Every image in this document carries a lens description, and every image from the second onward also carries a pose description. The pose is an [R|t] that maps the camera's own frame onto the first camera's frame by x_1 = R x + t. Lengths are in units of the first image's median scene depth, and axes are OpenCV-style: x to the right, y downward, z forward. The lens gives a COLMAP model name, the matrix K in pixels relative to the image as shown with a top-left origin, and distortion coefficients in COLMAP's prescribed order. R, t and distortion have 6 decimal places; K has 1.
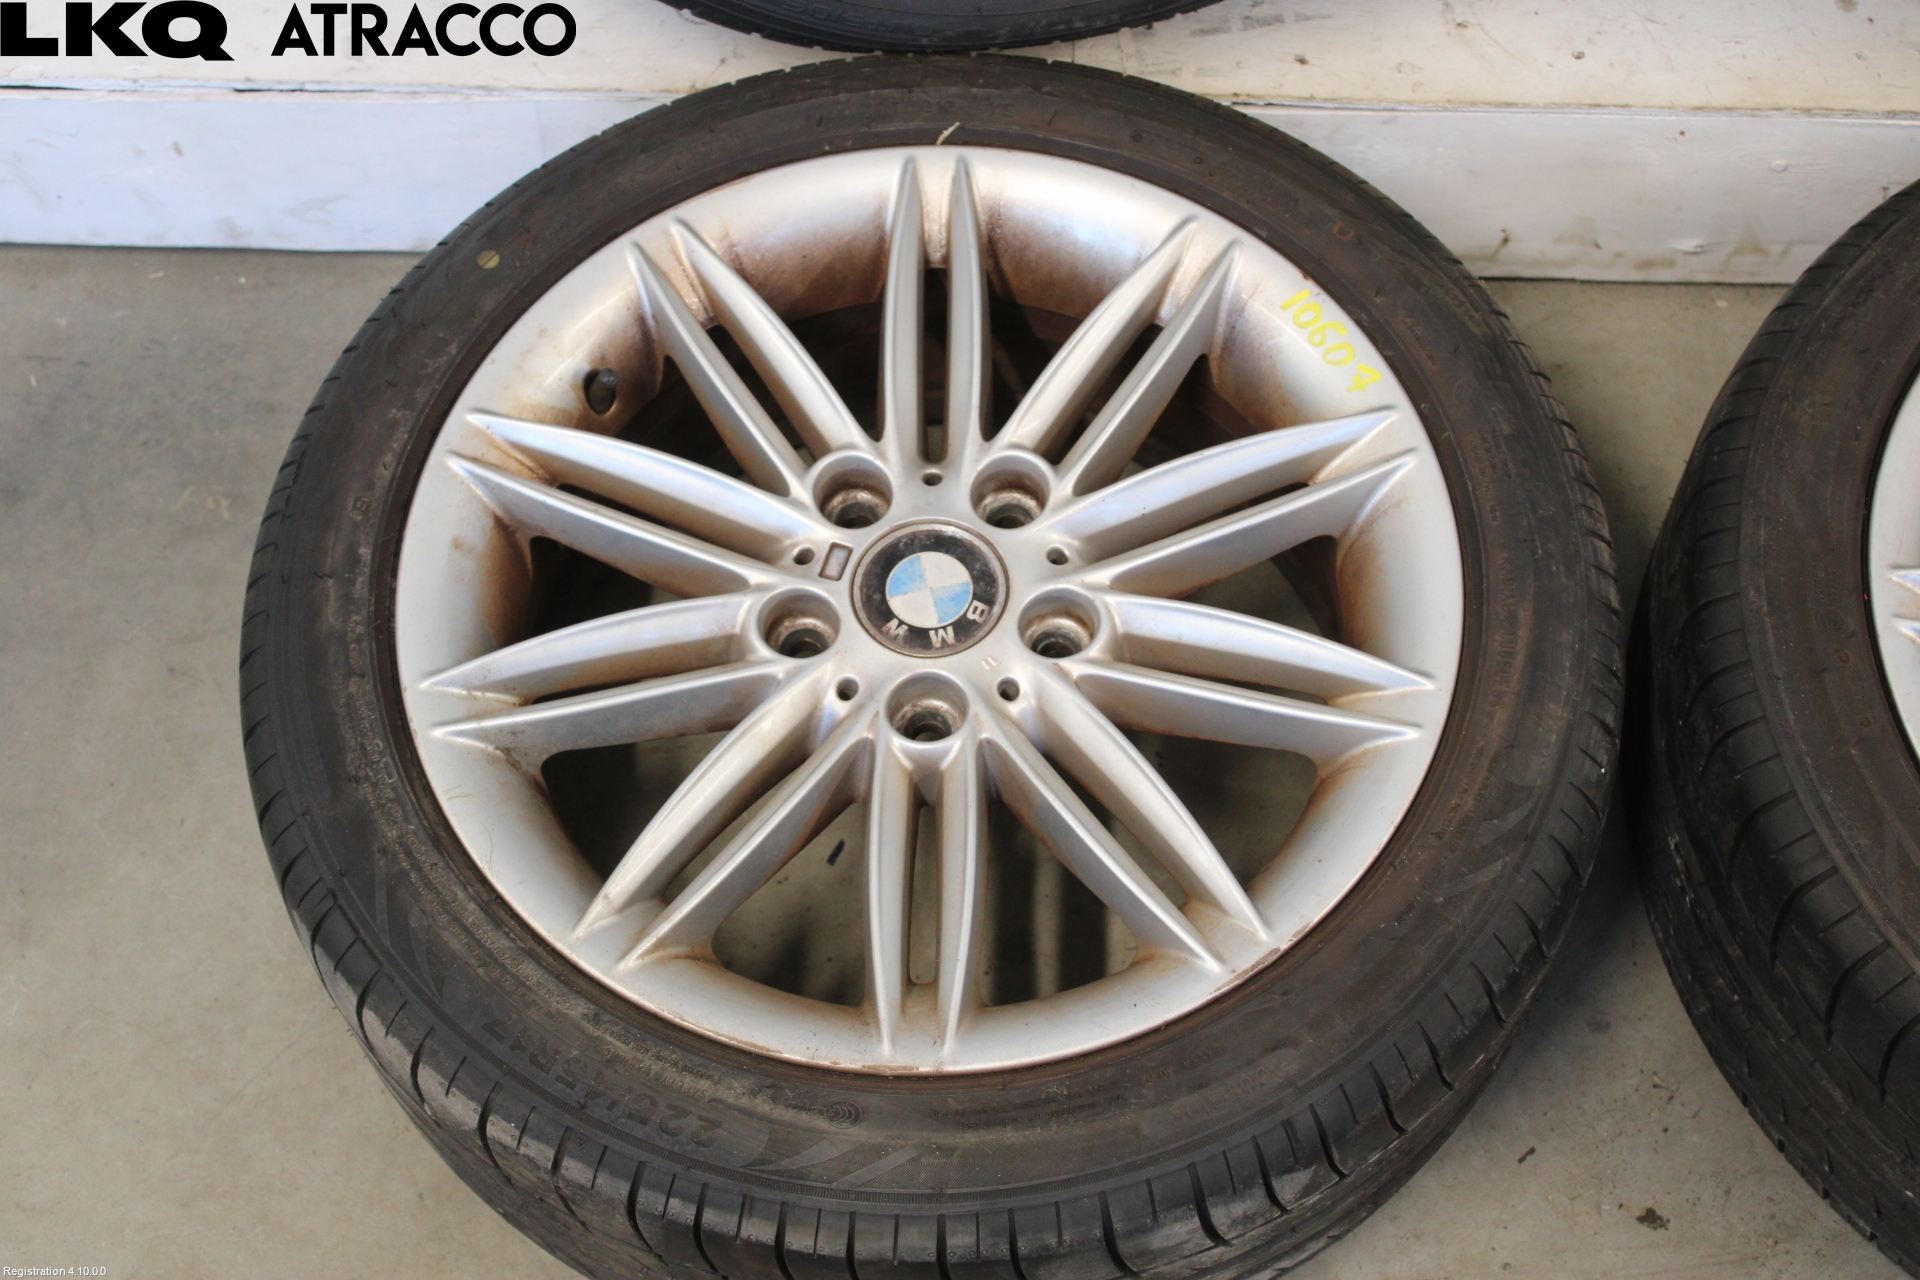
lens RADIAL K [[2924.0, 0, 959.9], [0, 2924.0, 642.6], [0, 0, 1]] dist [0.010039, 0.000000]
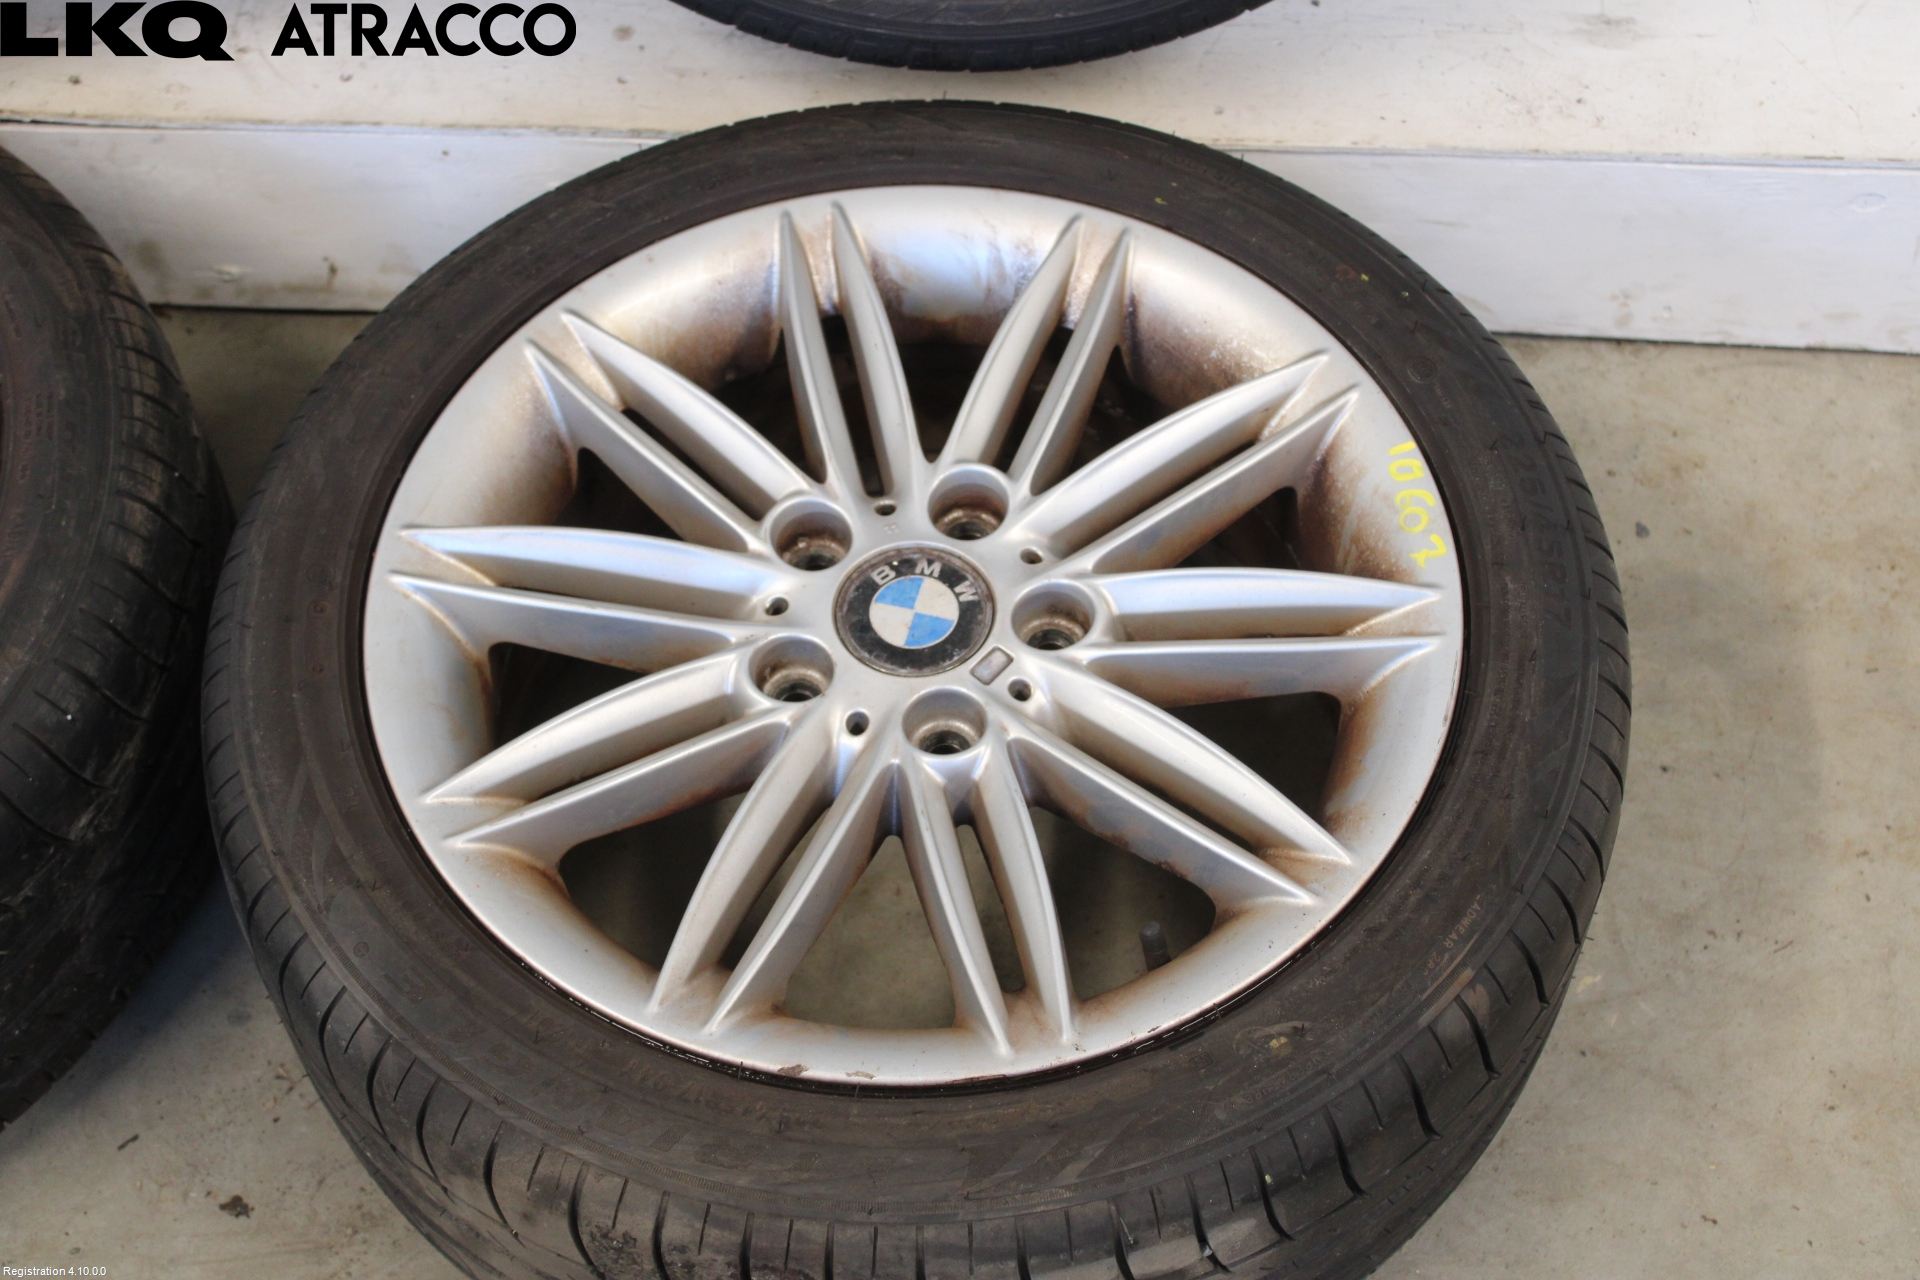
lens RADIAL K [[2924.0, 0, 960.3], [0, 2924.0, 639.9], [0, 0, 1]] dist [0.010039, 0.000000]
pose [[0.999232, 0.010326, -0.037802, 0.512206], [-0.014257, 0.994345, -0.105241, 0.107944], [0.036501, 0.105699, 0.993728, 0.017737]]
